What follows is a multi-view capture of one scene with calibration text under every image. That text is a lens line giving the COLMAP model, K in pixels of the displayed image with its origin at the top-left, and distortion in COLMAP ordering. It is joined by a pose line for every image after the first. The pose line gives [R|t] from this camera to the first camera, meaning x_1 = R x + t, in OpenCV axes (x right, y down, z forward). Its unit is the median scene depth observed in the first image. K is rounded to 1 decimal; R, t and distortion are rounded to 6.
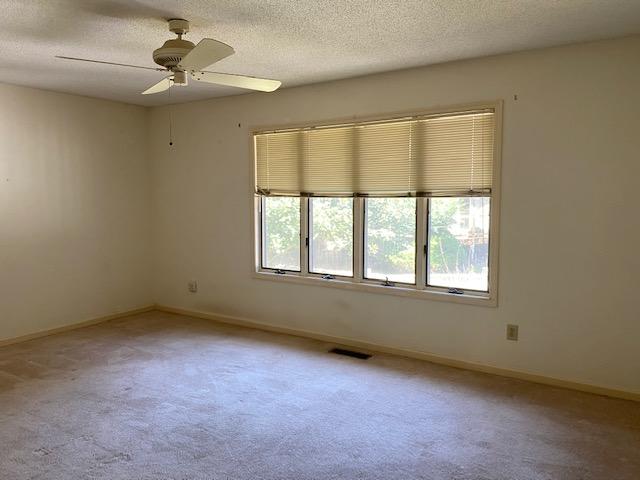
lens RADIAL K [[495.8, 0, 320.0], [0, 495.8, 240.0], [0, 0, 1]] dist [0.053834, -0.079821]
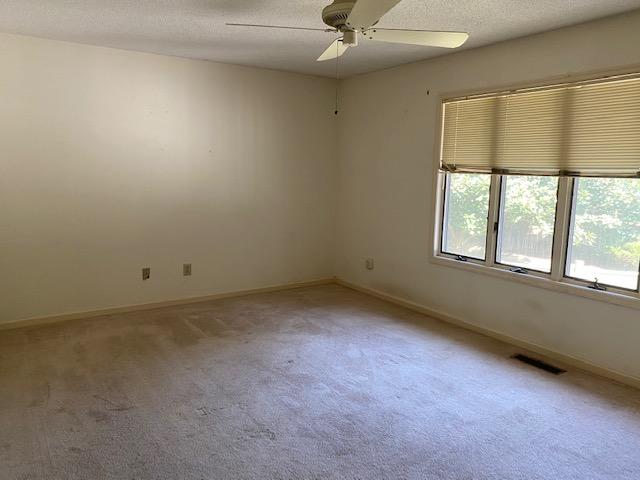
lens RADIAL K [[495.8, 0, 320.0], [0, 495.8, 240.0], [0, 0, 1]] dist [0.053834, -0.079821]
pose [[0.920157, 0.077502, -0.383802, 0.031738], [-0.058435, 0.996419, 0.061114, -0.009402], [0.387164, -0.033807, 0.921391, 0.096274]]
